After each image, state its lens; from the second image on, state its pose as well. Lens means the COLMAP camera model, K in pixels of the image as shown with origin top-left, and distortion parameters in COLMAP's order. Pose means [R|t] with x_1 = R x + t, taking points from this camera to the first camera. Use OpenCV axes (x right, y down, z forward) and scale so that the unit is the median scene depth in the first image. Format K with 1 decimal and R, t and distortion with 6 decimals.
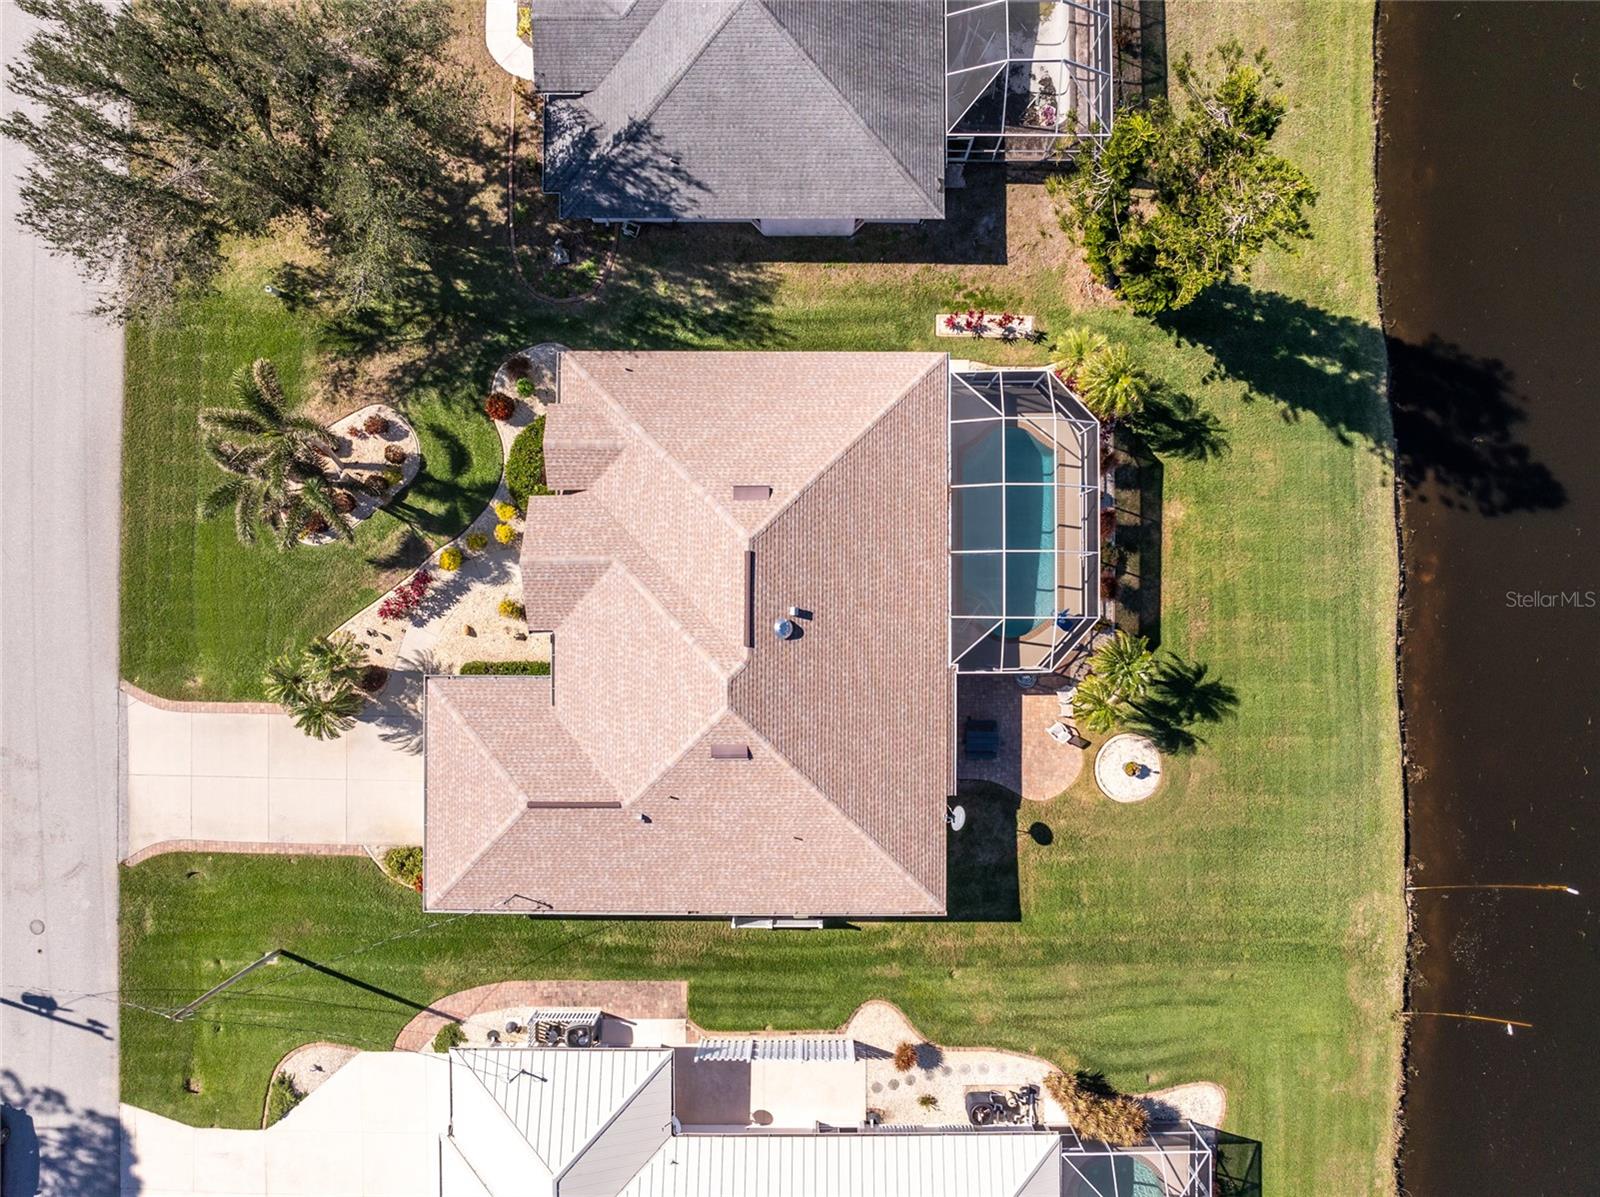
lens RADIAL K [[1160.9, 0, 801.4], [0, 1160.9, 590.9], [0, 0, 1]] dist [-0.034526, -0.003333]
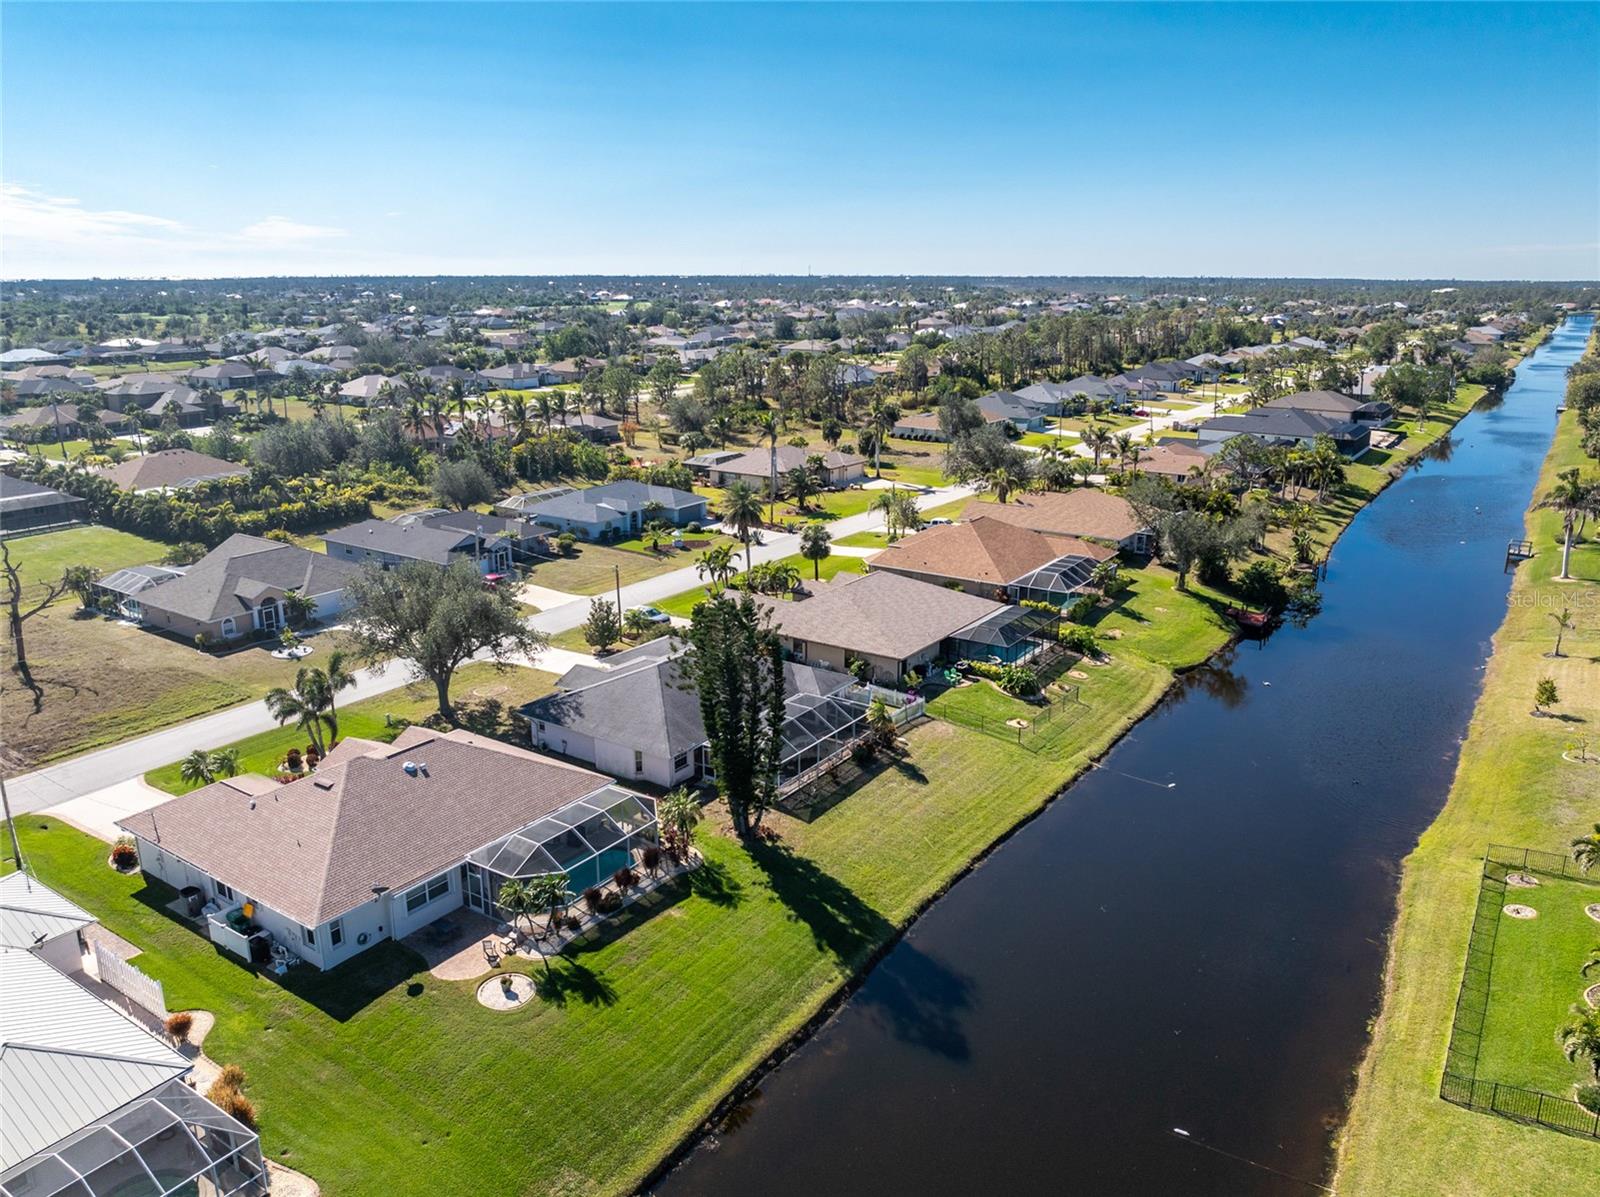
lens RADIAL K [[1160.9, 0, 801.4], [0, 1160.9, 590.9], [0, 0, 1]] dist [-0.034526, -0.003333]
pose [[0.828512, 0.155002, -0.538092, 1.119627], [-0.559954, 0.236919, -0.793928, 0.837068], [0.004424, 0.959085, 0.283084, 0.259086]]
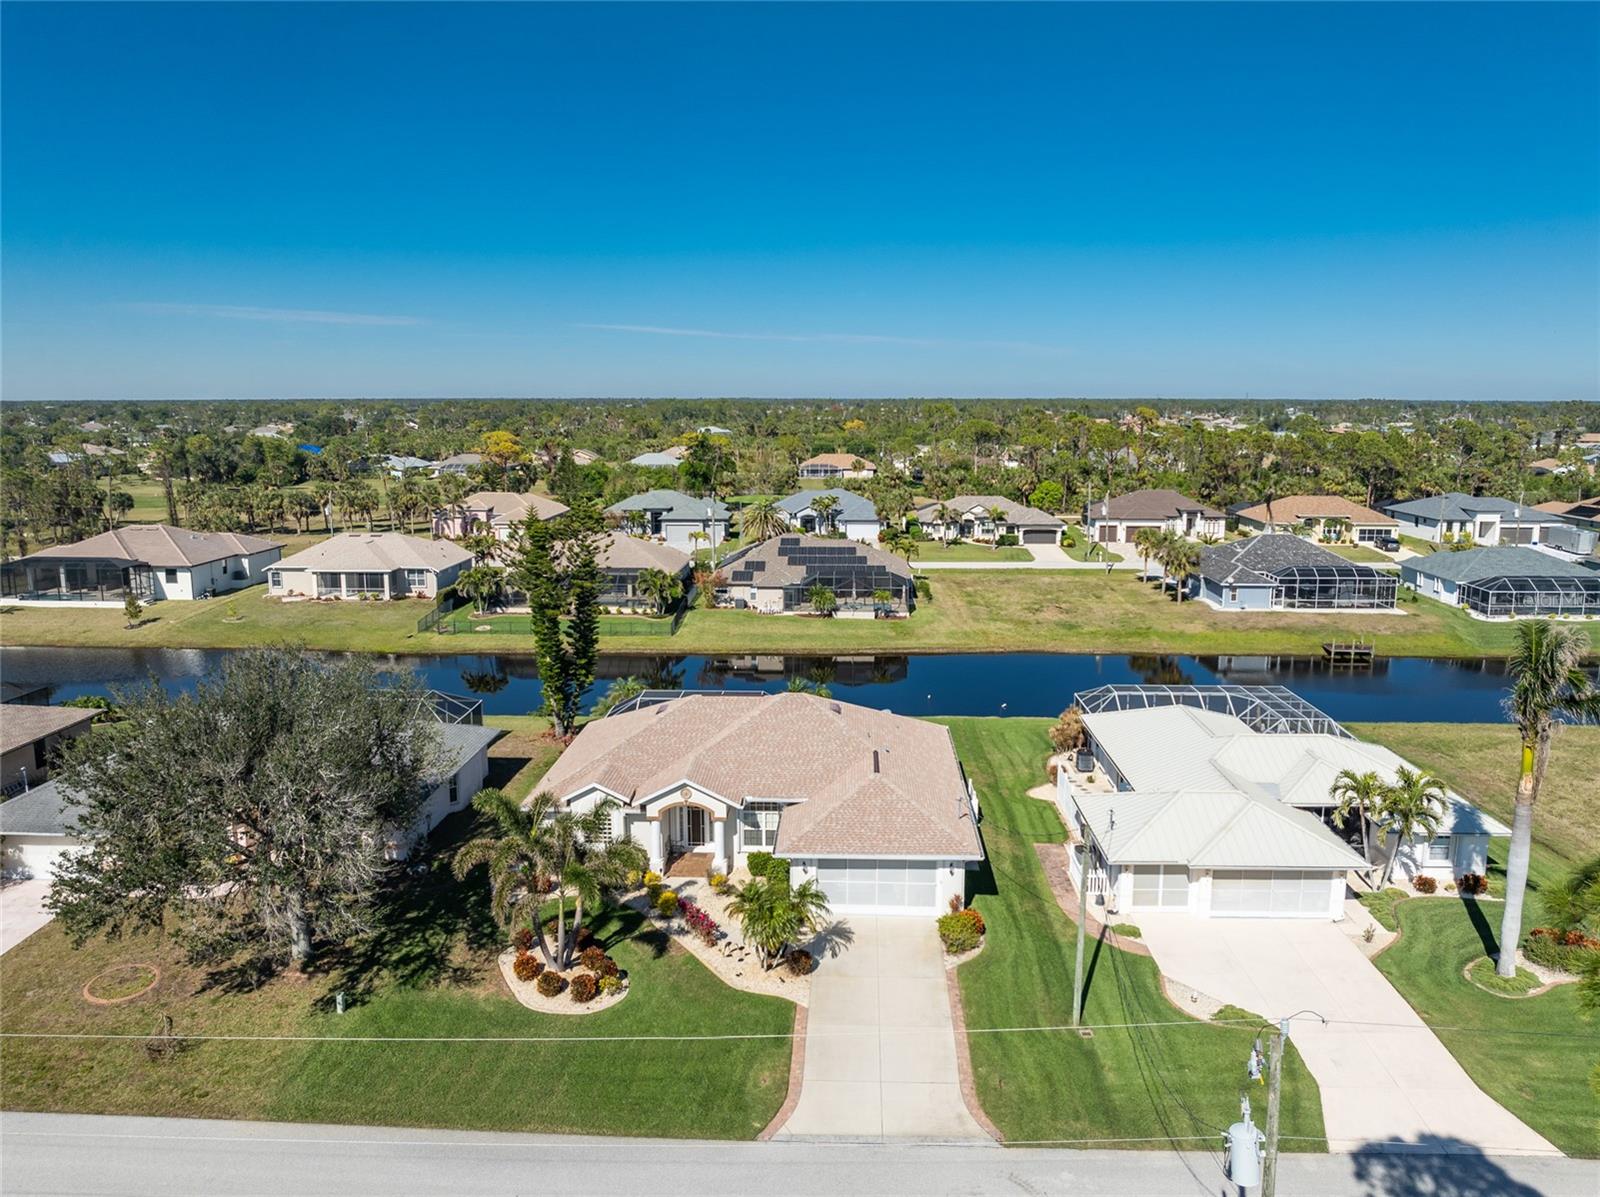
lens RADIAL K [[1160.9, 0, 801.4], [0, 1160.9, 590.9], [0, 0, 1]] dist [-0.034526, -0.003333]
pose [[0.044226, -0.157460, 0.986535, -1.294452], [0.998827, 0.026443, -0.040557, 0.131168], [-0.019701, 0.987171, 0.158445, 0.535297]]
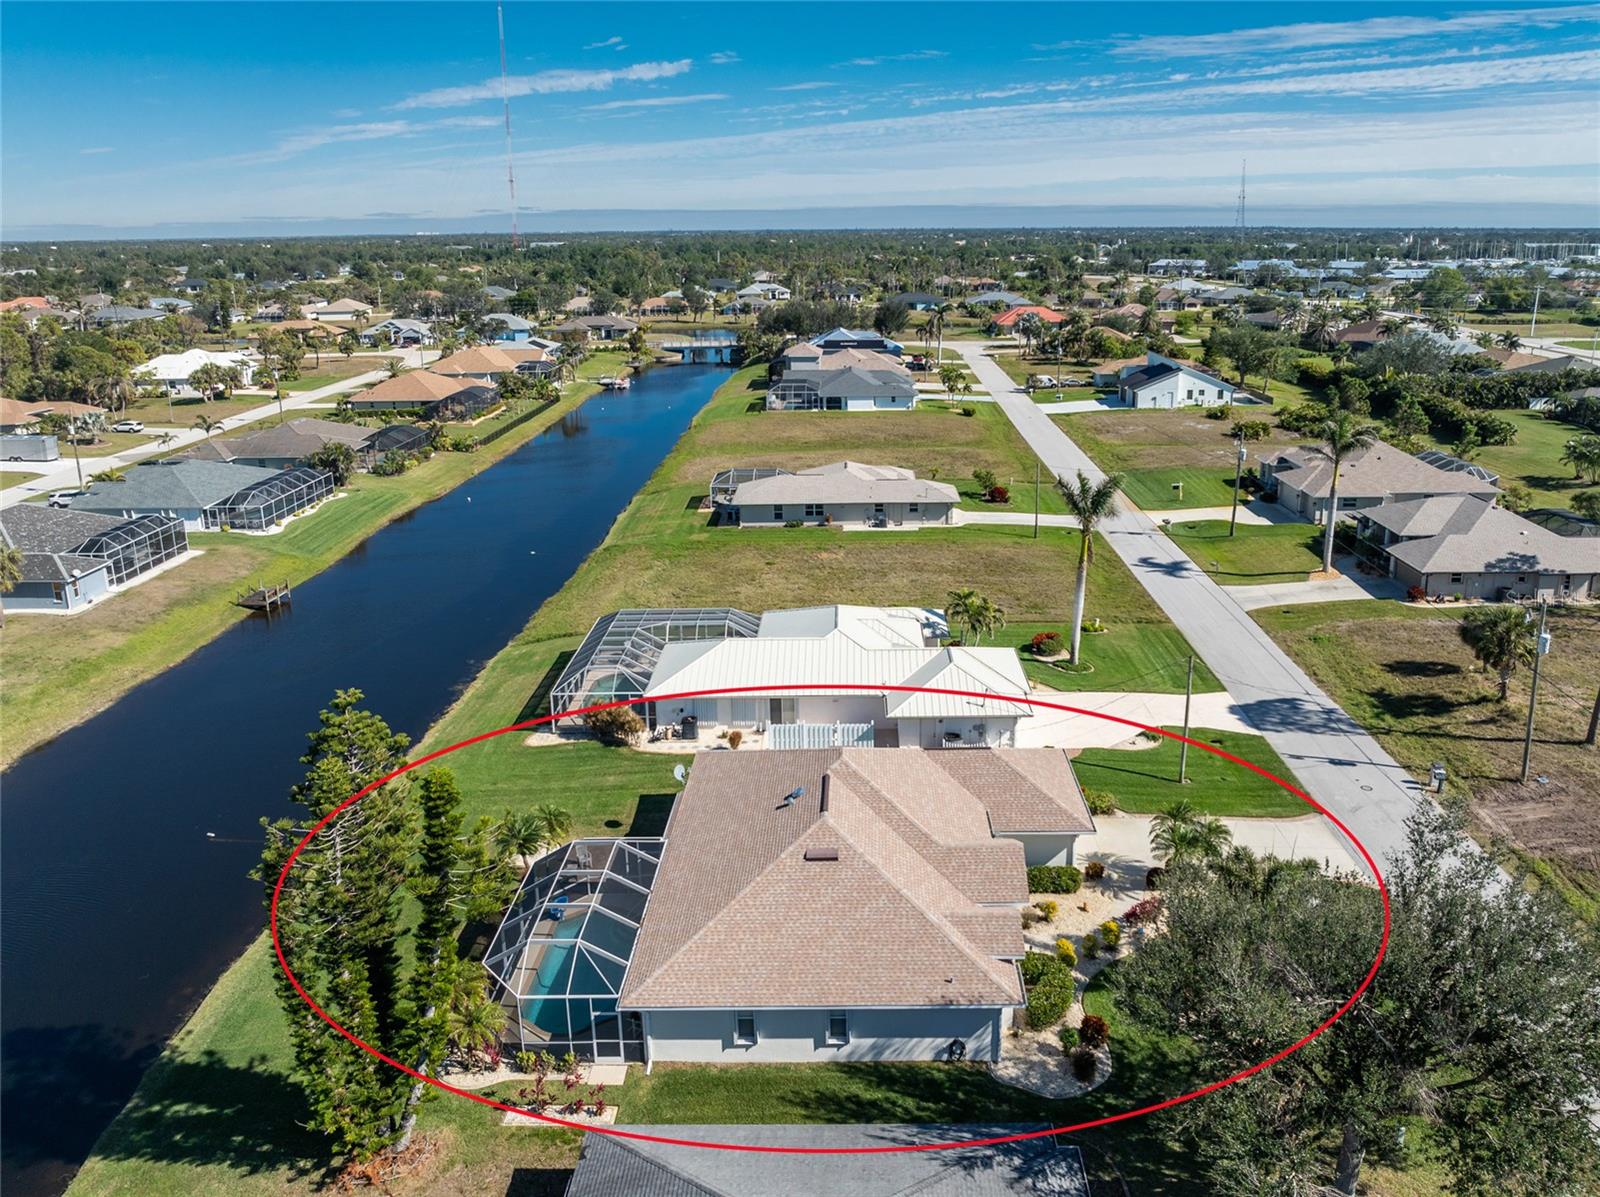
lens RADIAL K [[1155.0, 0, 843.5], [0, 1155.0, 547.0], [0, 0, 1]] dist [-0.040205, 0.000865]
pose [[-0.999828, 0.014019, 0.012156, -0.071058], [0.008317, -0.247039, 0.968970, -0.957654], [0.016587, 0.968904, 0.246880, 0.381875]]
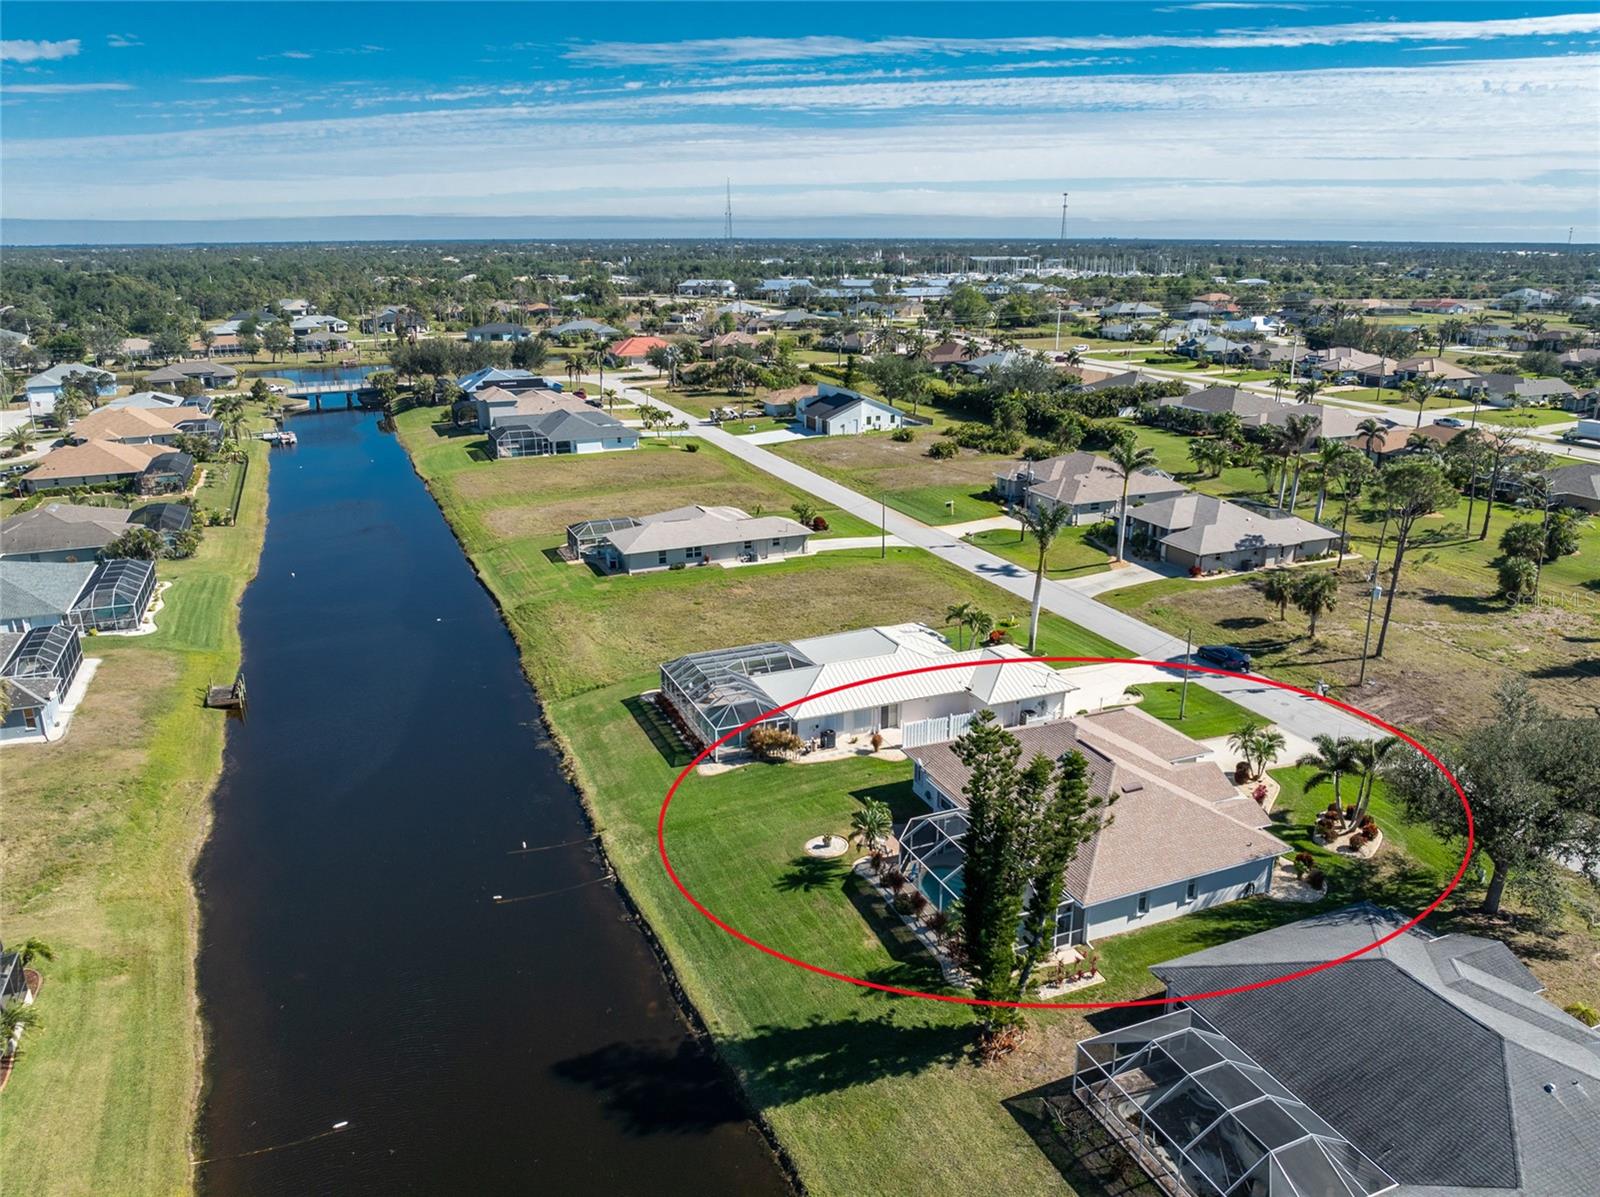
lens RADIAL K [[1160.9, 0, 801.4], [0, 1160.9, 590.9], [0, 0, 1]] dist [-0.034526, -0.003333]
pose [[-0.922361, 0.122147, -0.366512, 0.846082], [-0.385957, -0.249709, 0.888078, -1.138202], [0.016955, 0.960586, 0.277465, 0.232037]]
